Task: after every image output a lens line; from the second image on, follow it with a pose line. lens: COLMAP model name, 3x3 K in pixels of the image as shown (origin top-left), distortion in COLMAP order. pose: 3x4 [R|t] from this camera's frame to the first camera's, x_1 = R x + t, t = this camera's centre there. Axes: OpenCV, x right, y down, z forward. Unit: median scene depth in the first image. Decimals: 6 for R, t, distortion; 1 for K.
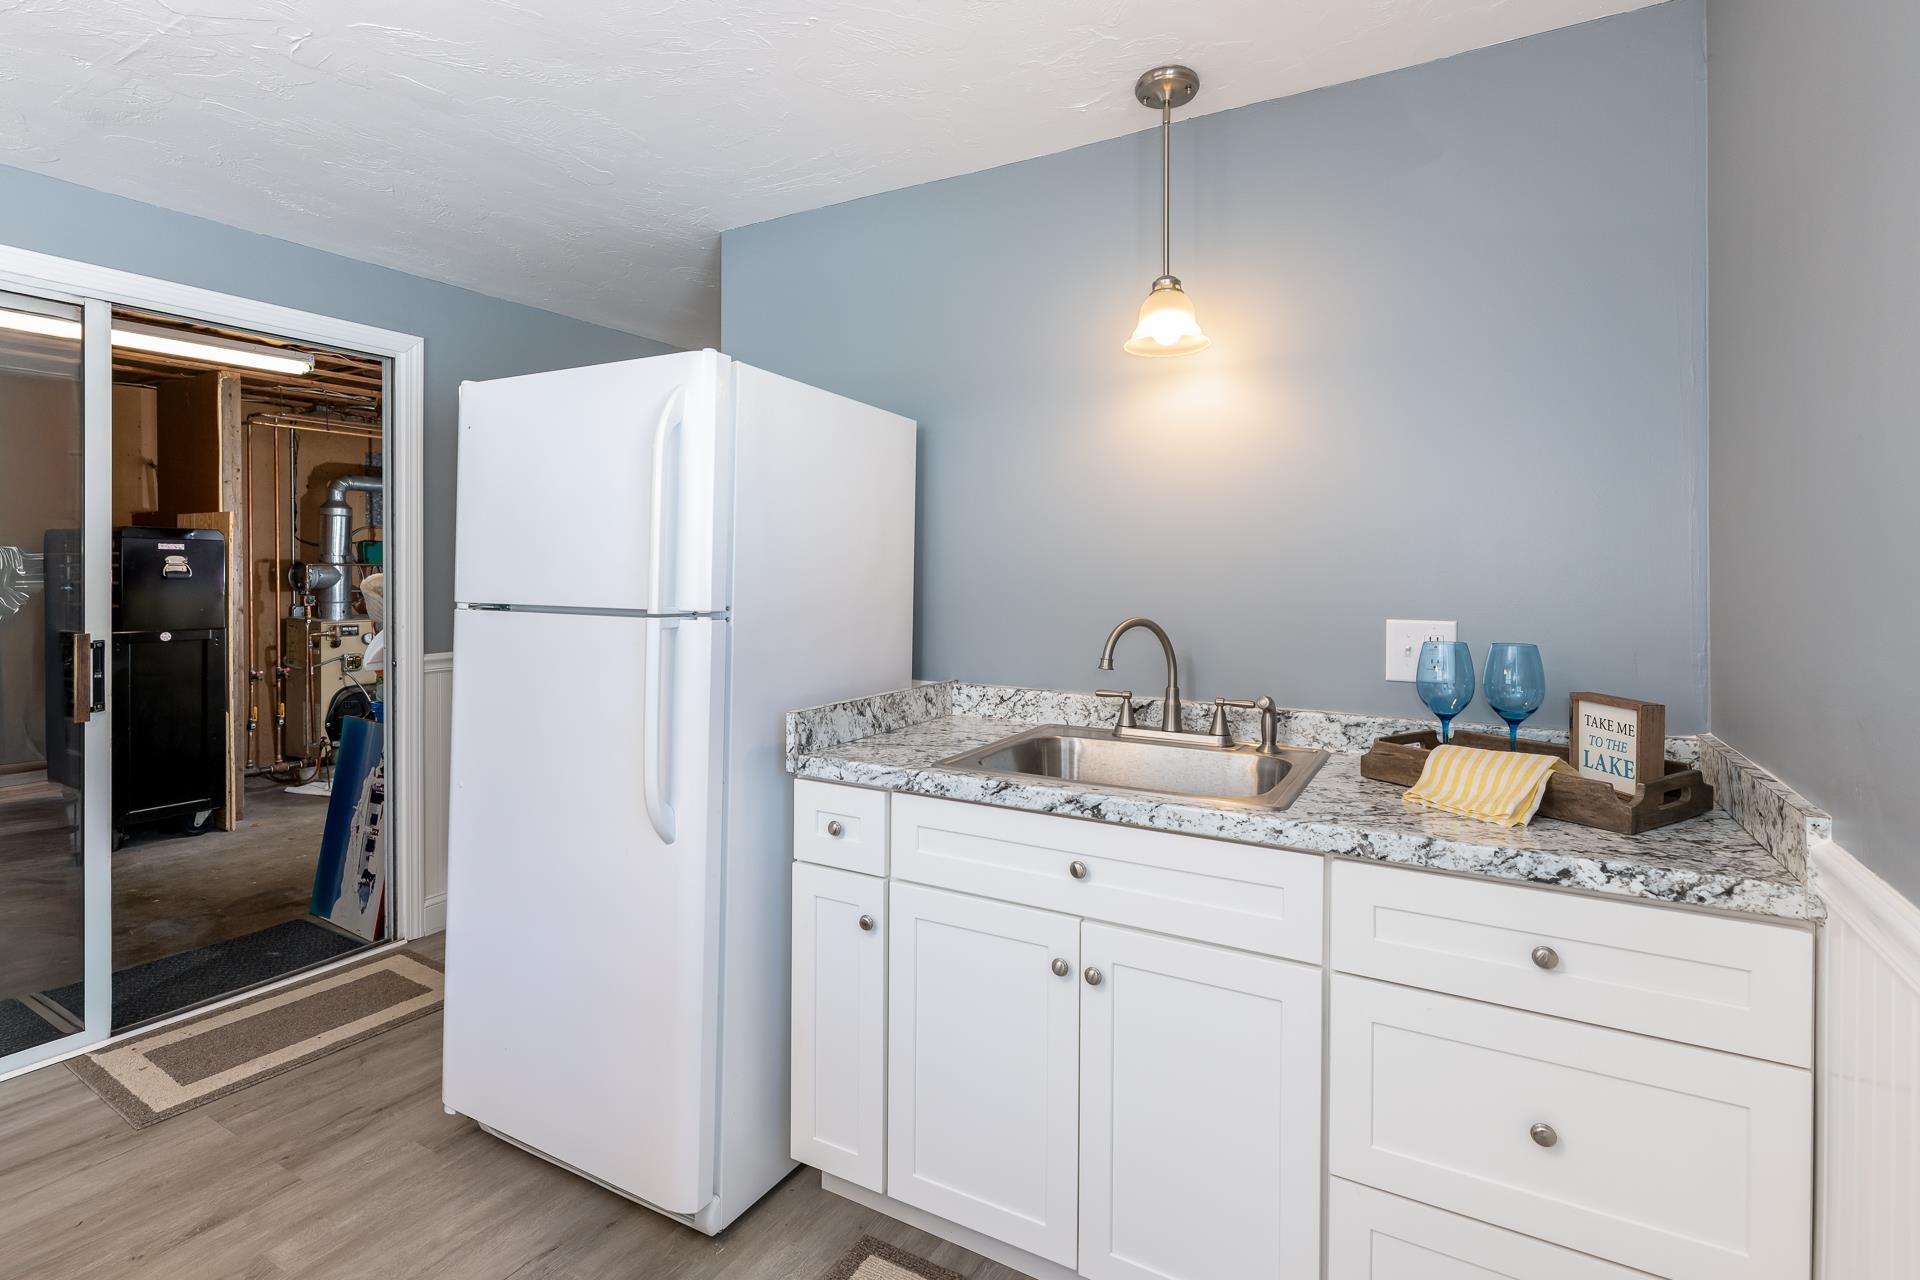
lens RADIAL K [[923.5, 0, 959.6], [0, 923.5, 579.6], [0, 0, 1]] dist [-0.003856, -0.000713]
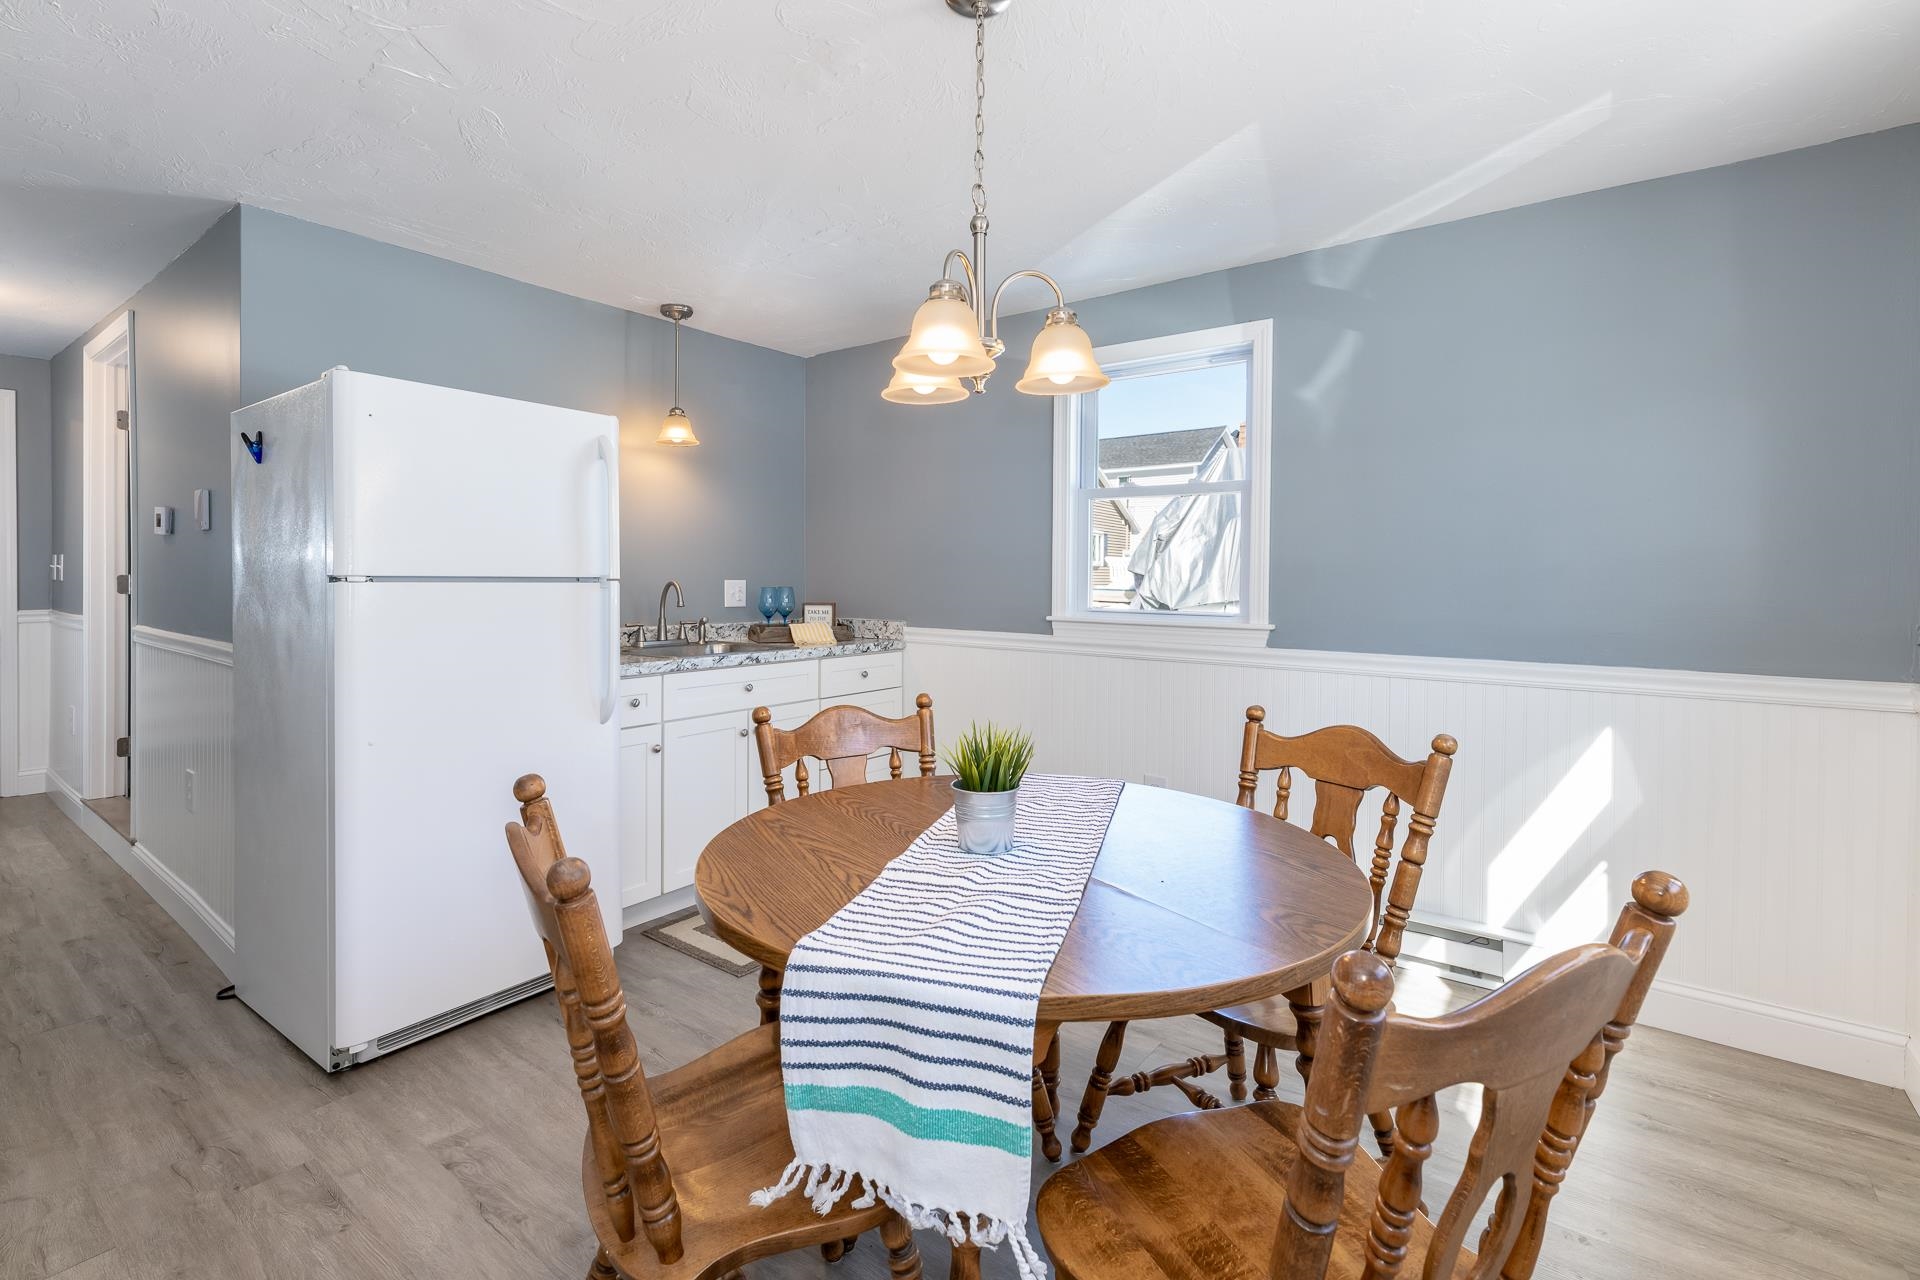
lens RADIAL K [[839.8, 0, 960.1], [0, 839.8, 567.4], [0, 0, 1]] dist [-0.001016, -0.000032]
pose [[0.112338, 0.004273, 0.993661, -1.681972], [-0.002160, 0.999989, -0.004056, 0.020548], [-0.993668, -0.001691, 0.112346, 0.223344]]
